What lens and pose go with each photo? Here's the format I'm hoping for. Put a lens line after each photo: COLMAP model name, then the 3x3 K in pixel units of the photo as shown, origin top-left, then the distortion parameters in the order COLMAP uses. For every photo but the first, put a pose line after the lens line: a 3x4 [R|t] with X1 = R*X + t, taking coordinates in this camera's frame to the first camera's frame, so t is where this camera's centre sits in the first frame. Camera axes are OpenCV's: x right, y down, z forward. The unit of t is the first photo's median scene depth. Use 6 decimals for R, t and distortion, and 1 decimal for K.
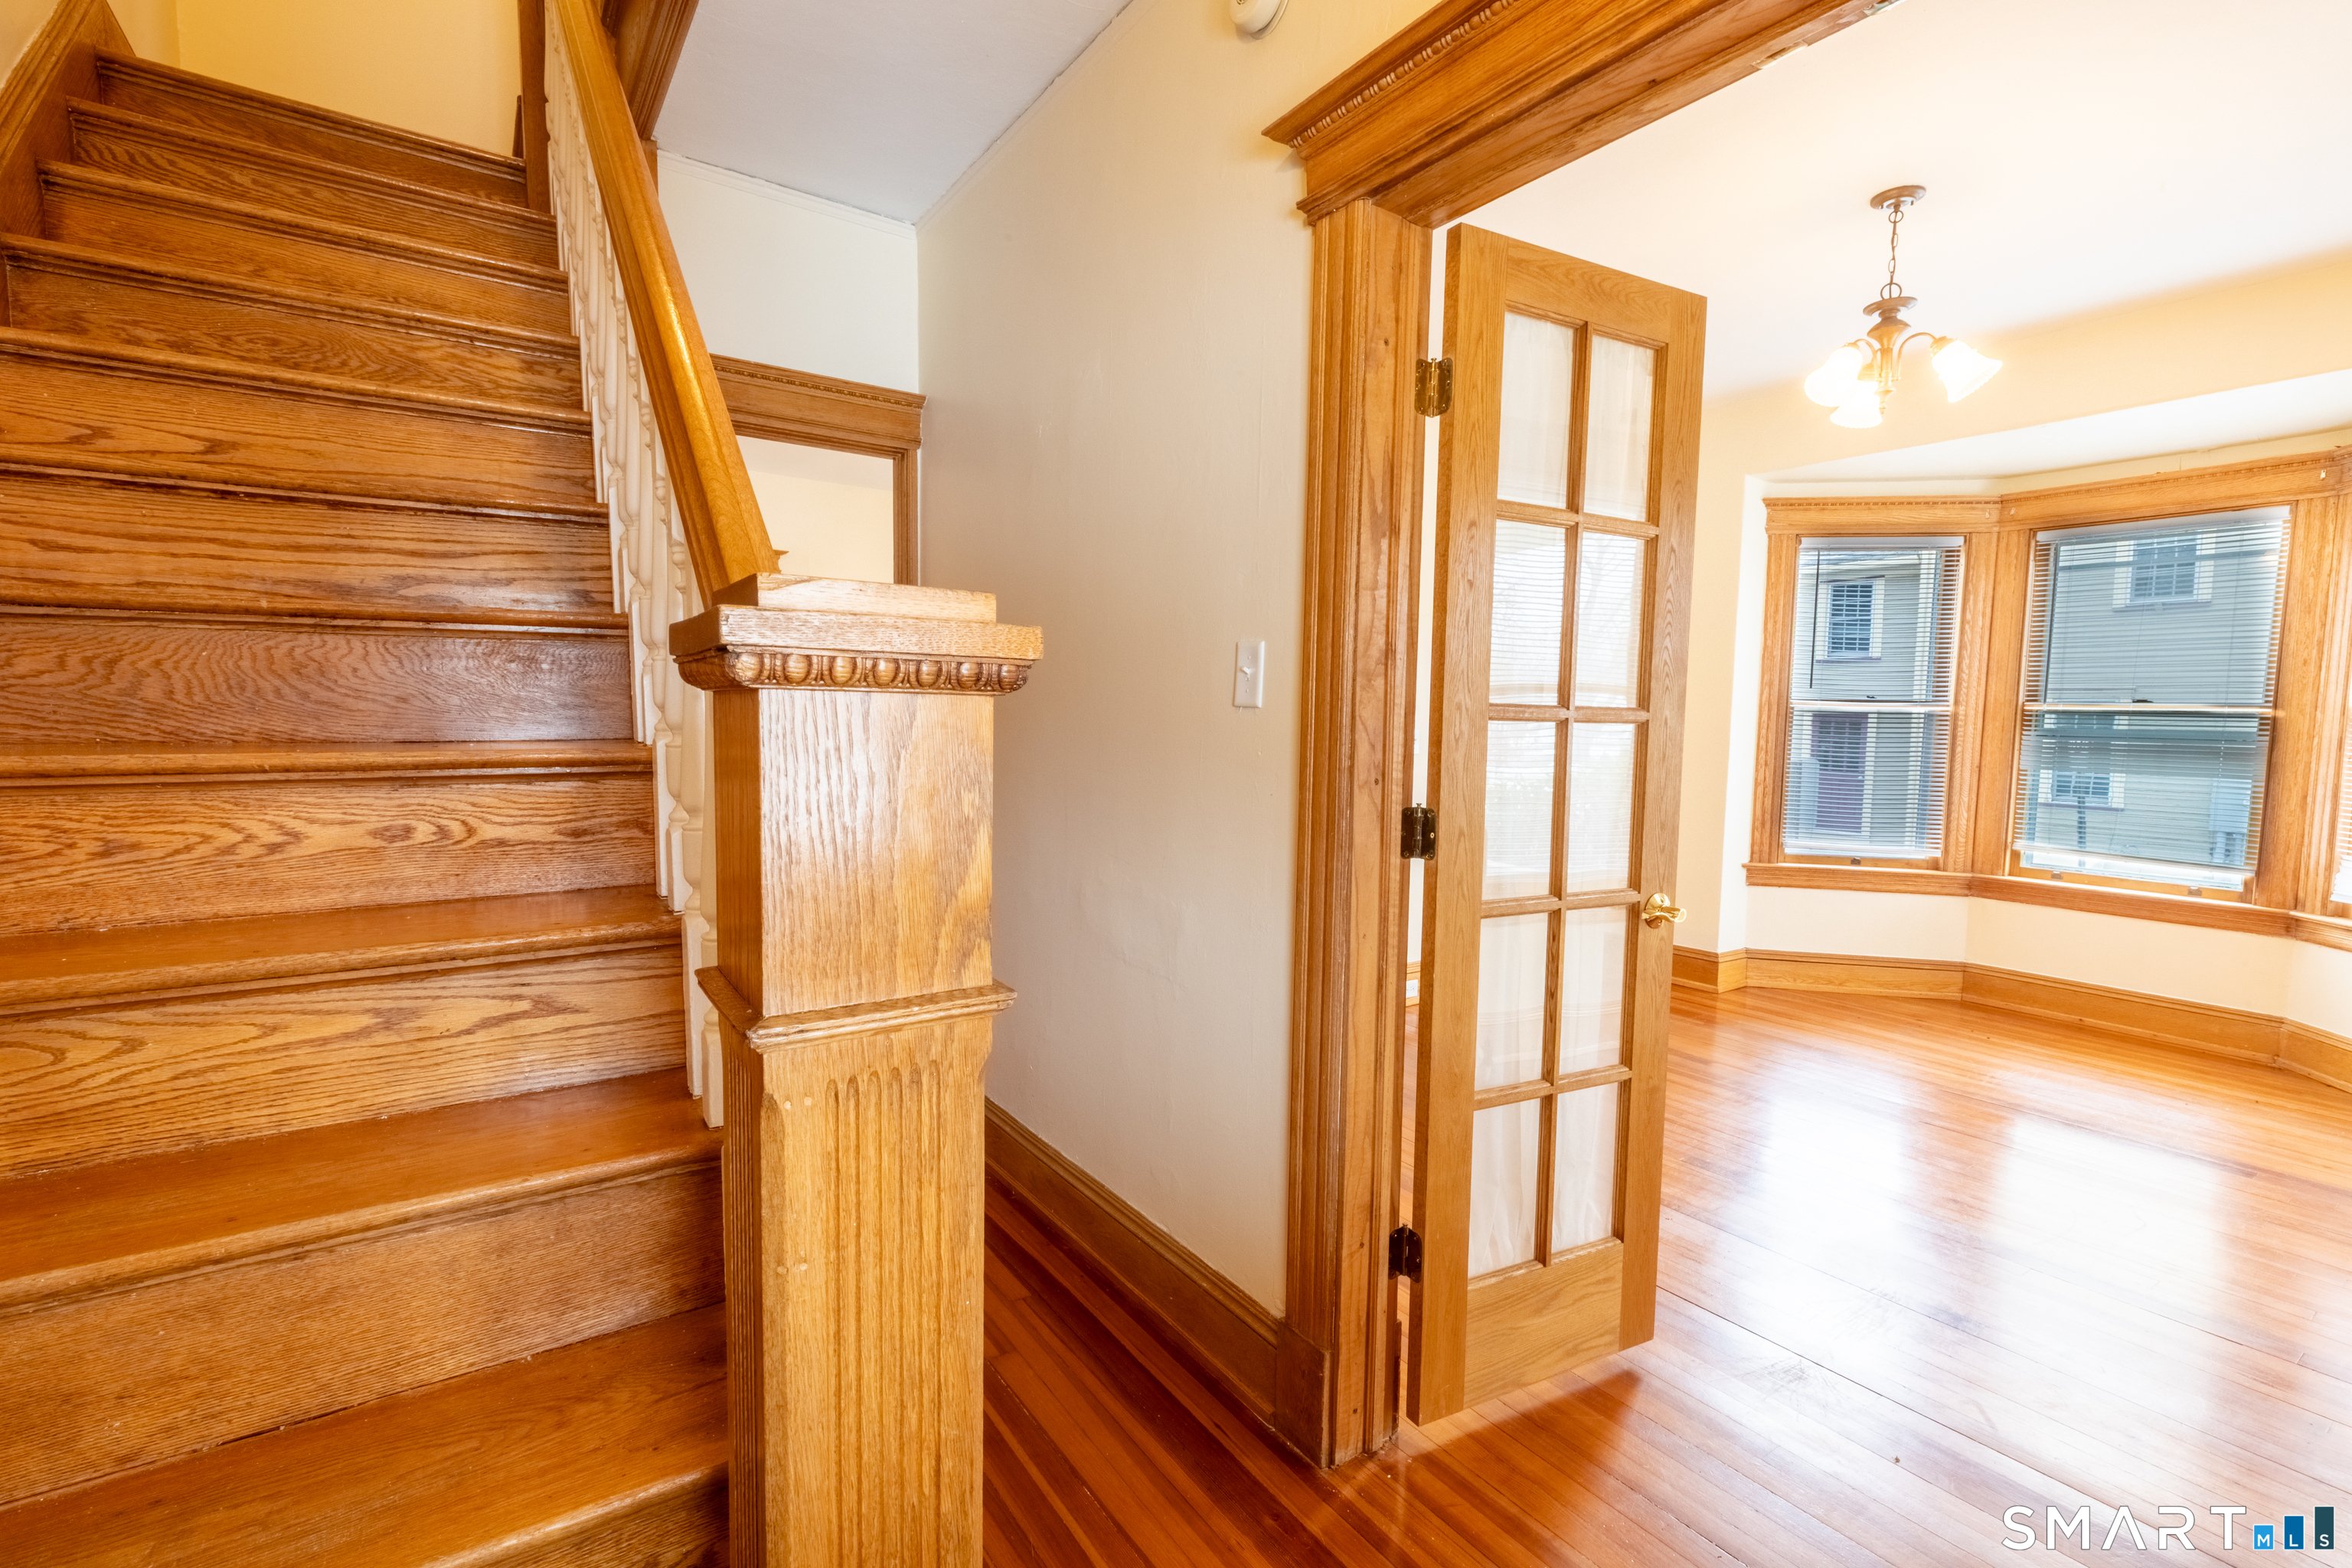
lens RADIAL K [[1046.1, 0, 1179.9], [0, 1046.1, 791.2], [0, 0, 1]] dist [0.002957, 0.000370]
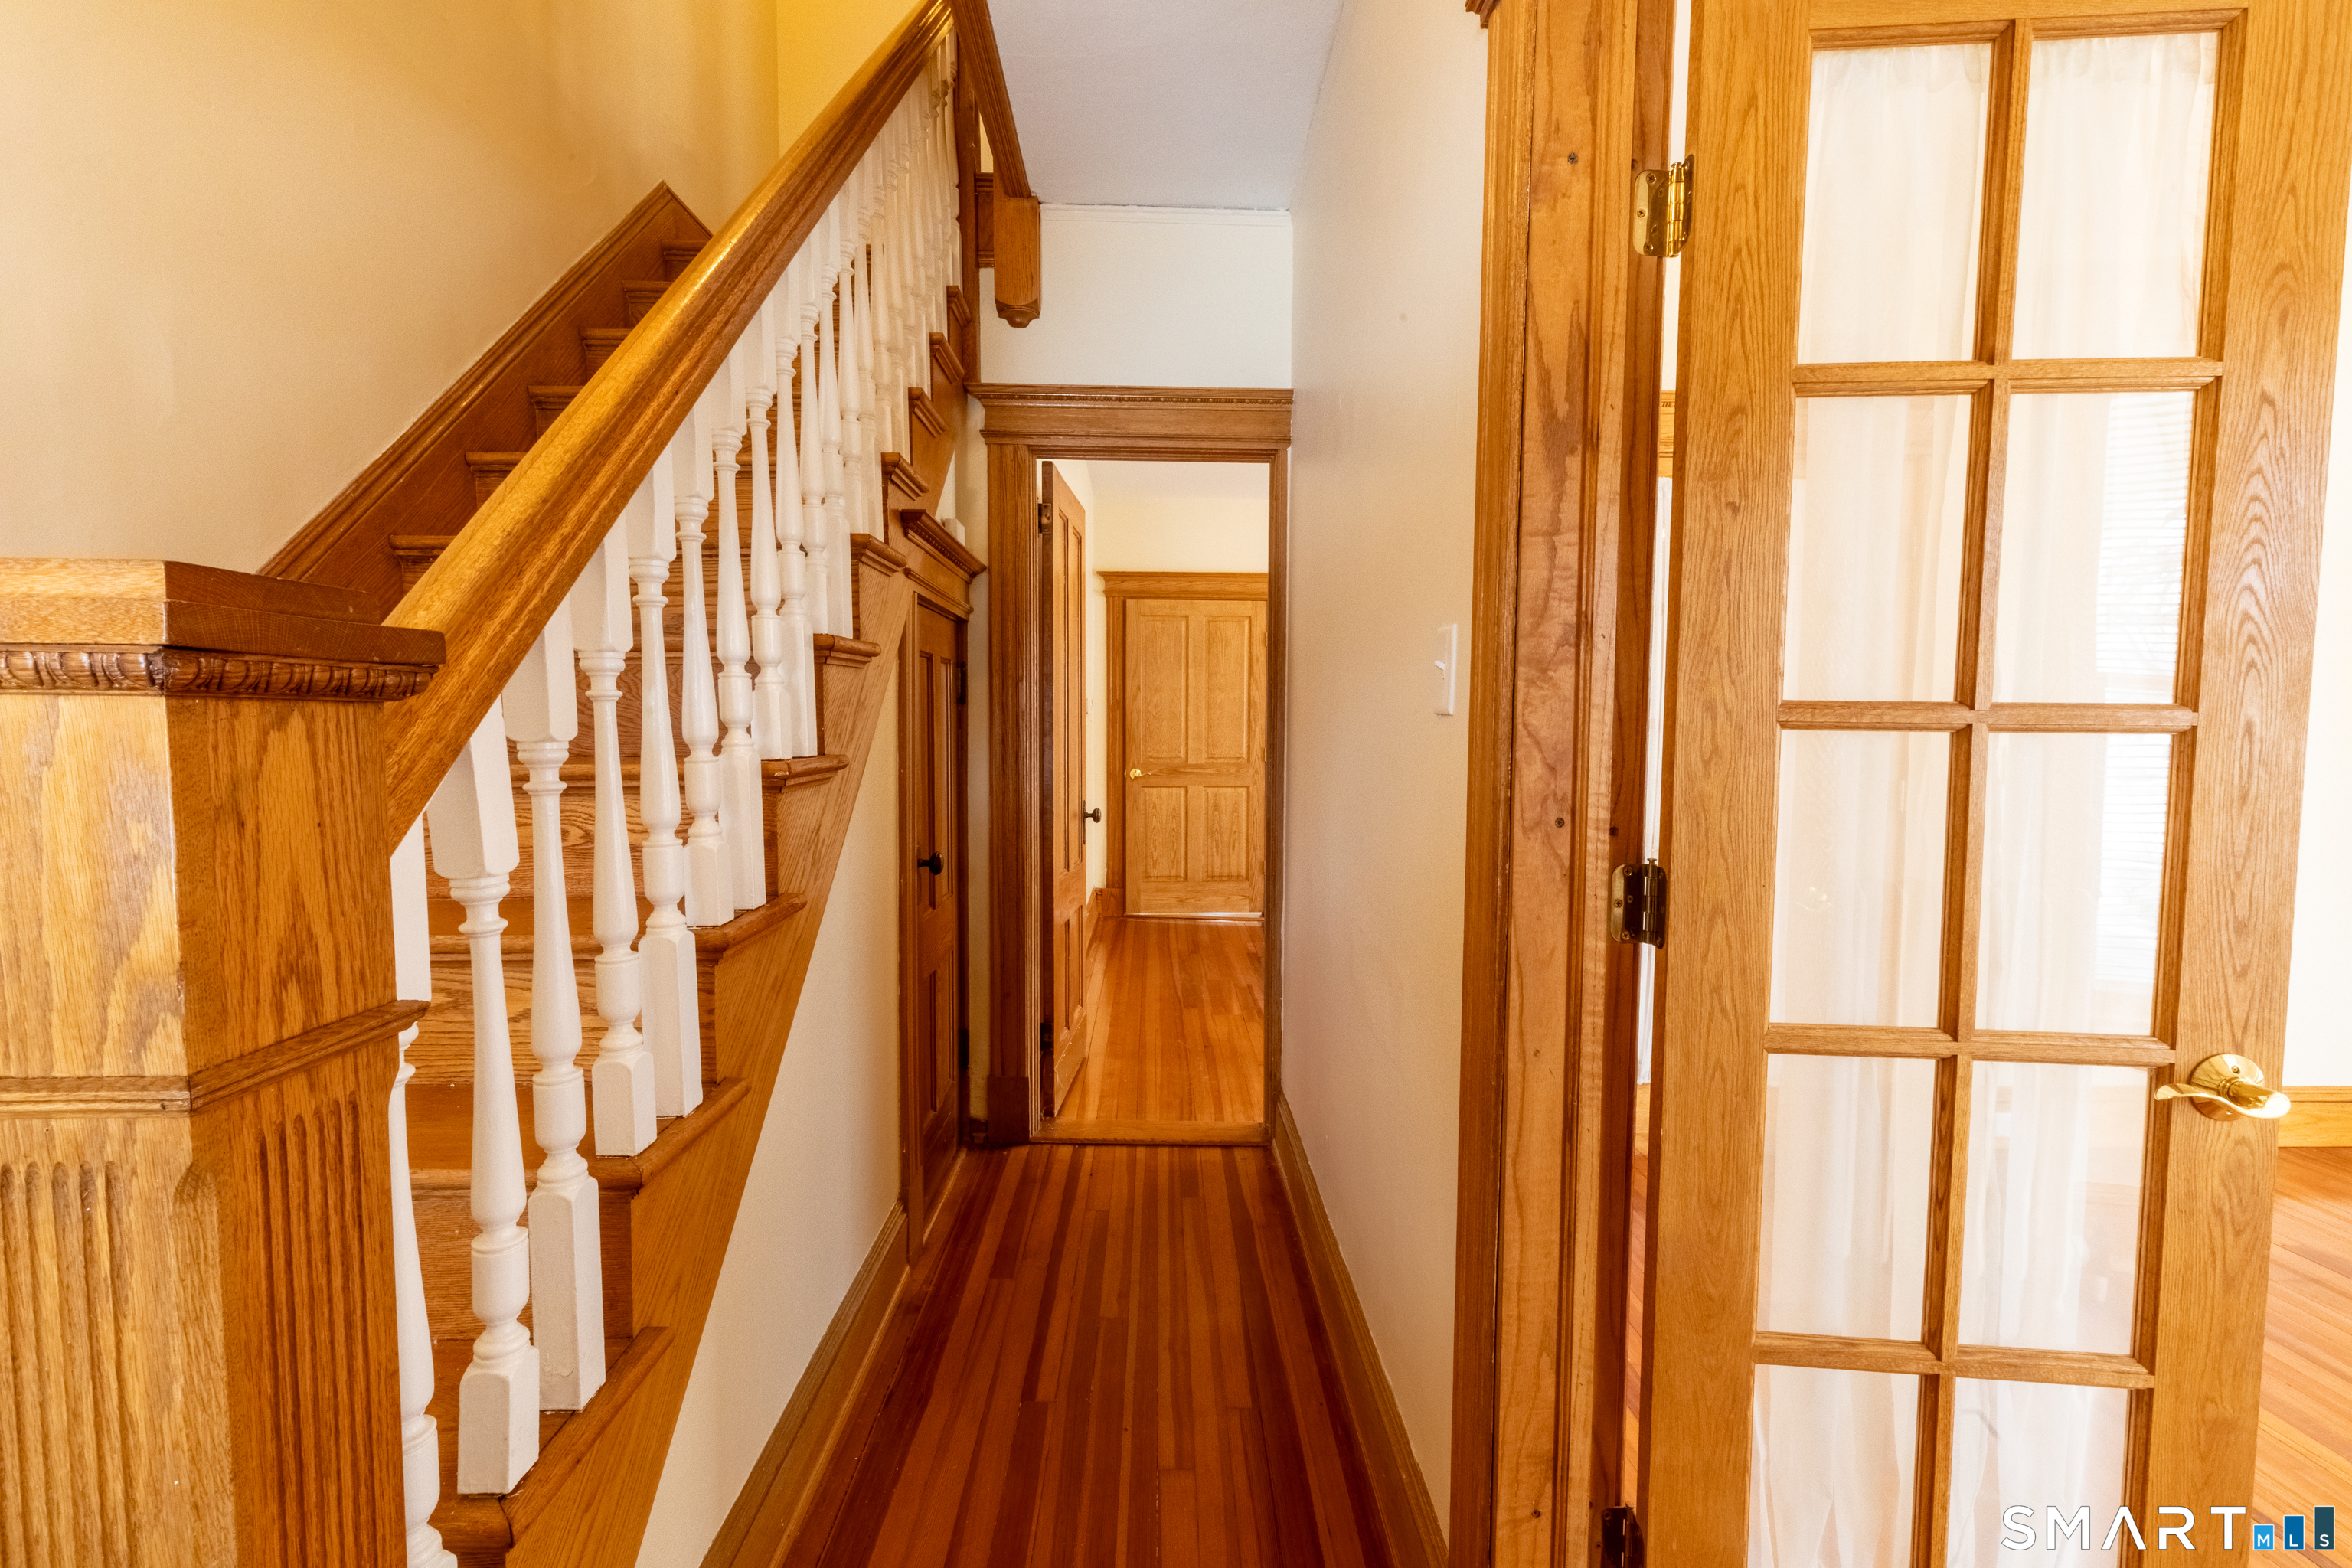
lens RADIAL K [[1051.1, 0, 1180.7], [0, 1051.1, 790.2], [0, 0, 1]] dist [0.002035, 0.000516]
pose [[0.839998, 0.021691, -0.542155, 0.334321], [-0.031772, 0.999452, -0.009240, -0.015377], [0.541658, 0.024987, 0.840228, 0.296907]]
